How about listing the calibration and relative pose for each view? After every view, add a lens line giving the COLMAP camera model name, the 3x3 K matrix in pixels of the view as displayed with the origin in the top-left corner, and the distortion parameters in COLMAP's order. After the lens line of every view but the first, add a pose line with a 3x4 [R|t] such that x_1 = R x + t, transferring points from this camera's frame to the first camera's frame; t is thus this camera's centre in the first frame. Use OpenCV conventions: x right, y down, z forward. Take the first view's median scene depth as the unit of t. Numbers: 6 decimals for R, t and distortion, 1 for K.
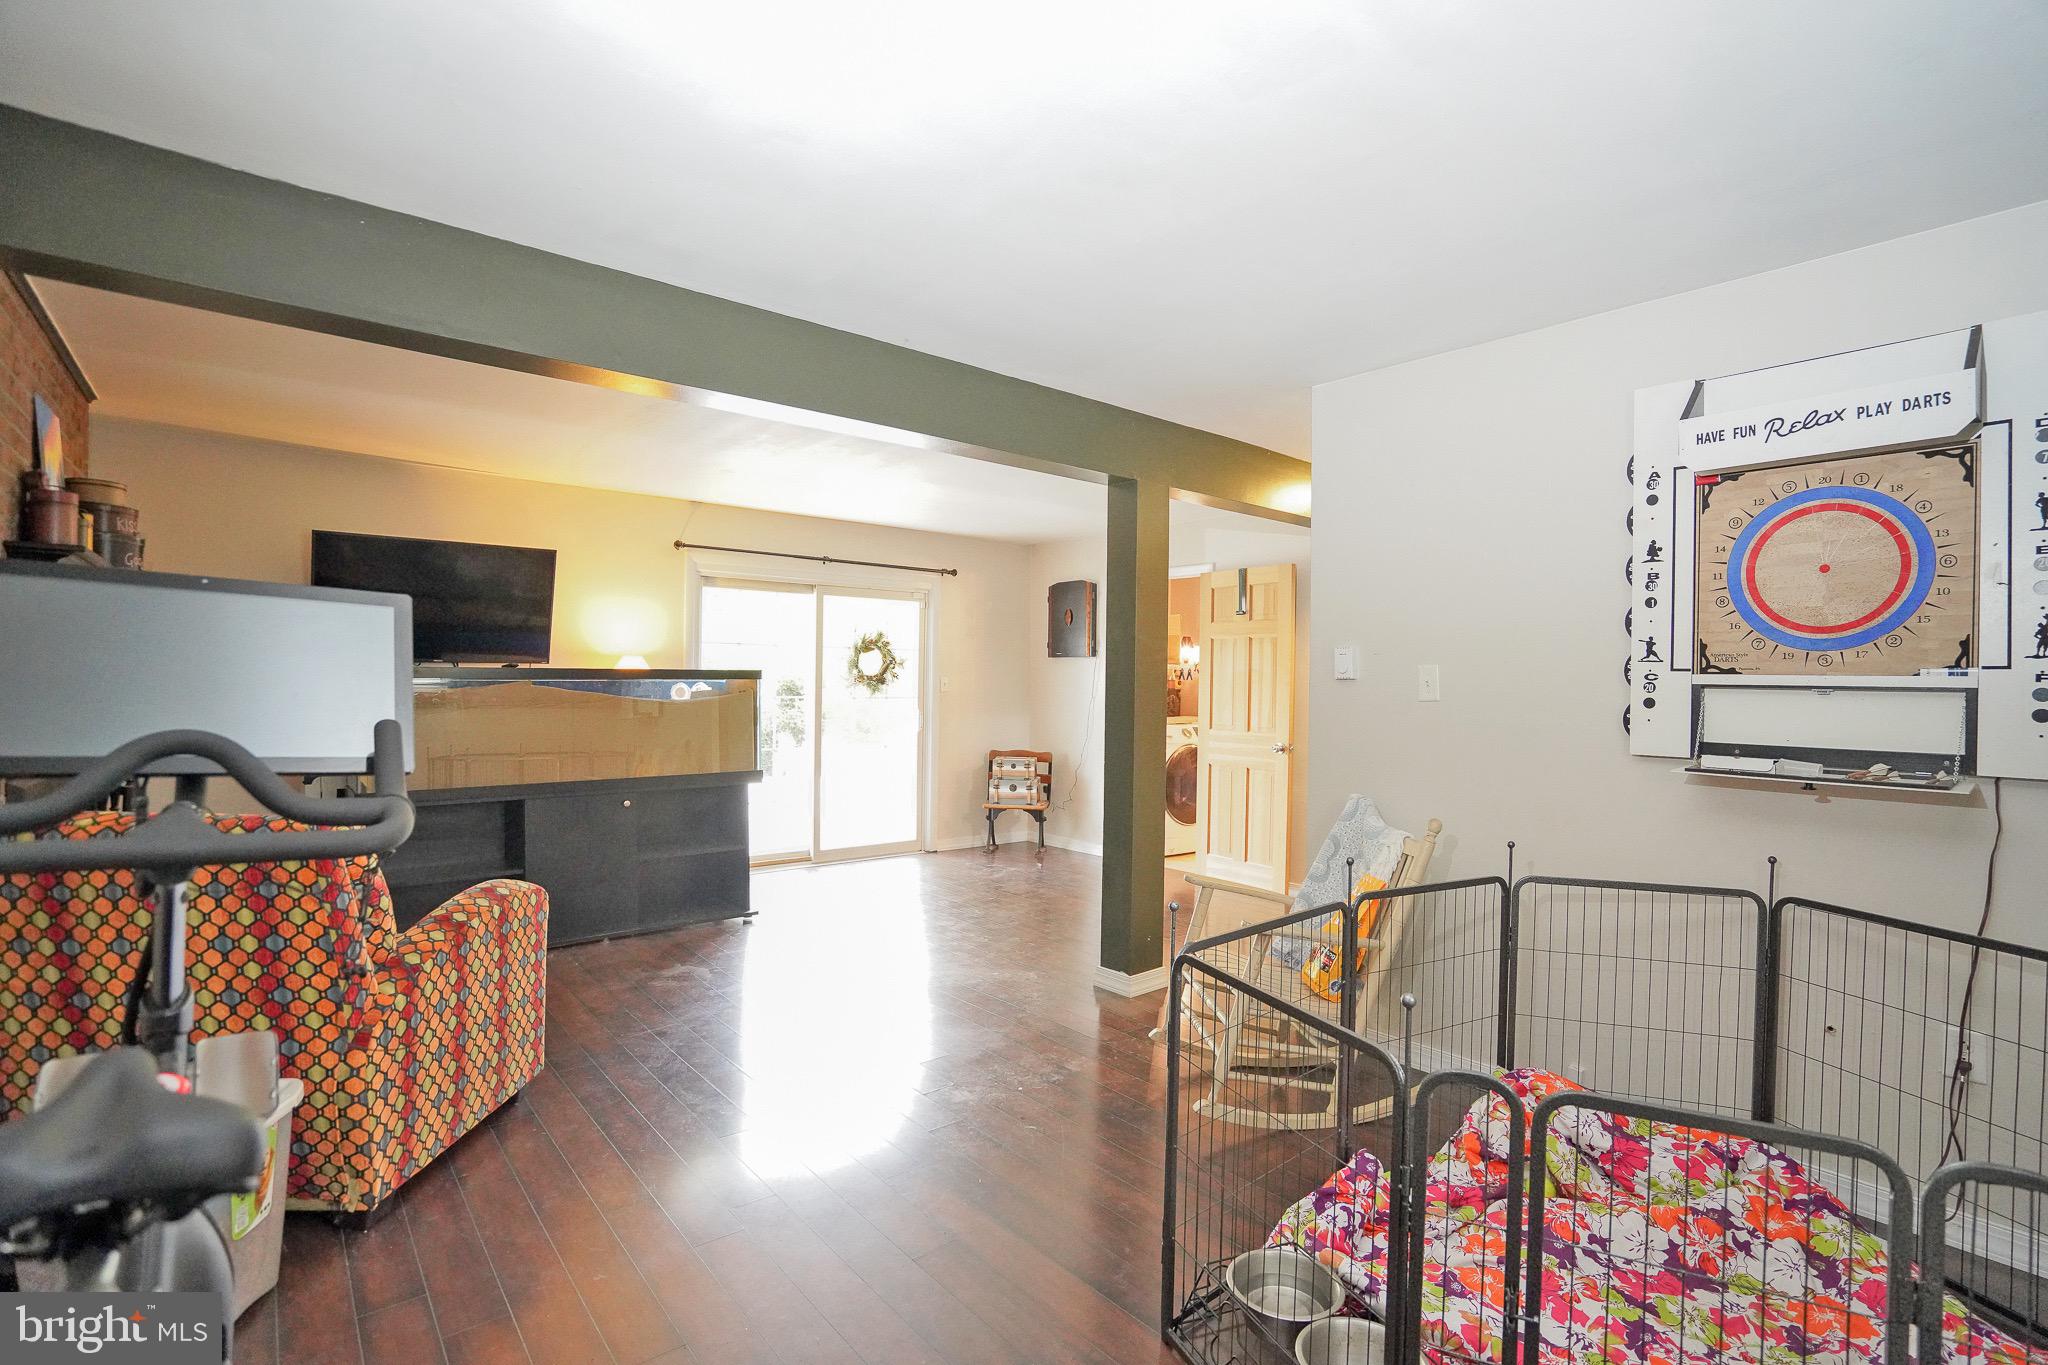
lens RADIAL K [[959.5, 0, 1040.0], [0, 959.5, 684.8], [0, 0, 1]] dist [-0.052092, 0.016819]
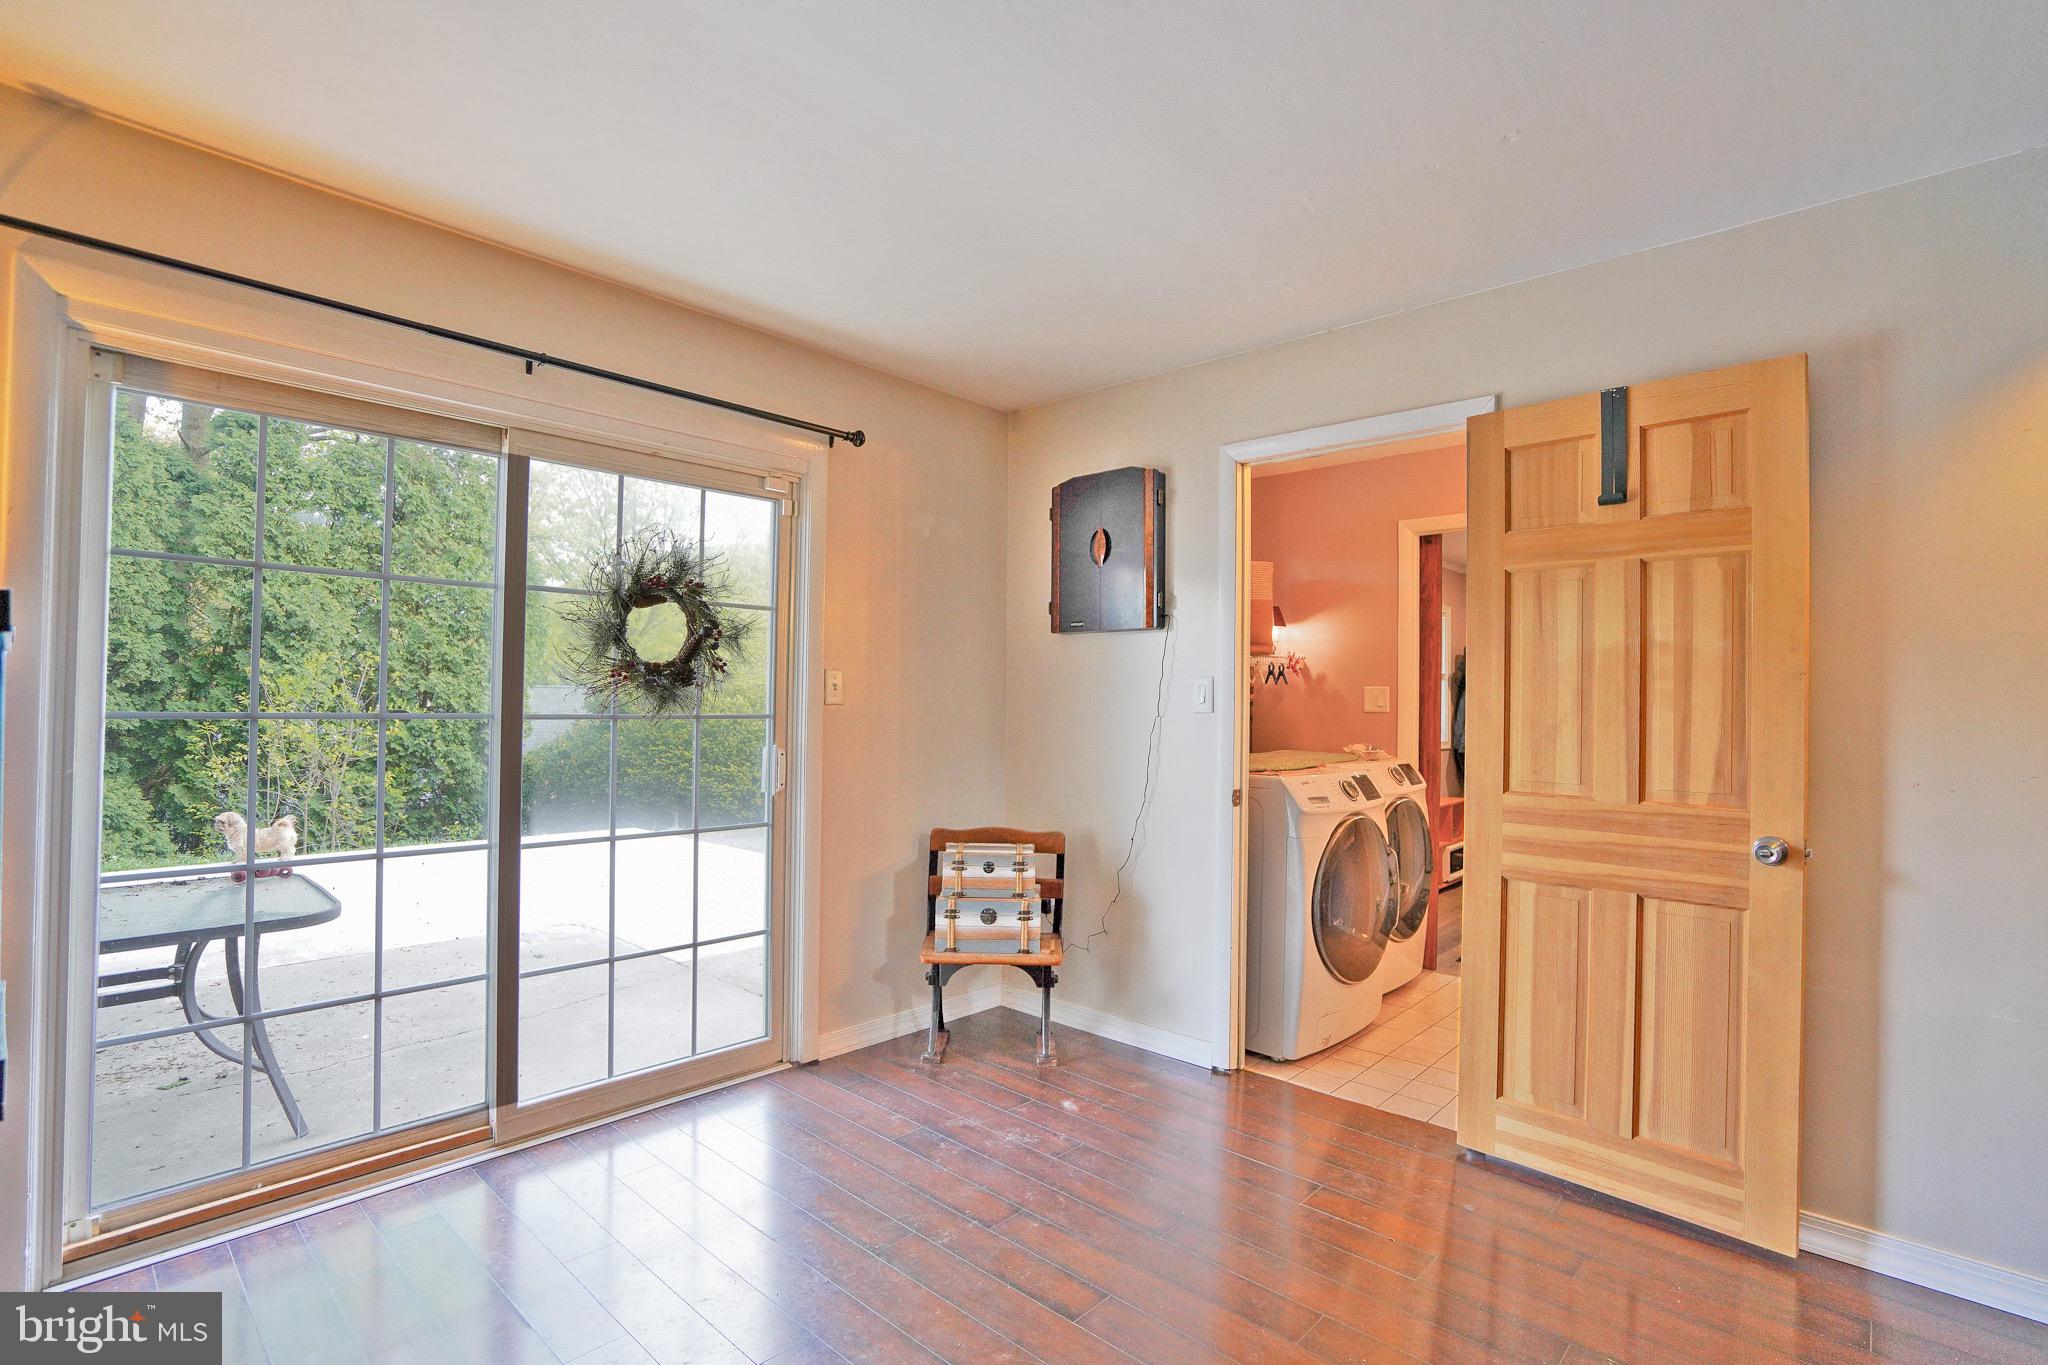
lens RADIAL K [[959.5, 0, 1023.8], [0, 959.5, 679.7], [0, 0, 1]] dist [-0.052092, 0.016819]
pose [[0.993090, 0.001412, 0.117347, -0.066866], [0.001744, 0.999640, -0.026790, 0.008362], [-0.117343, 0.026809, 0.992730, 0.565847]]
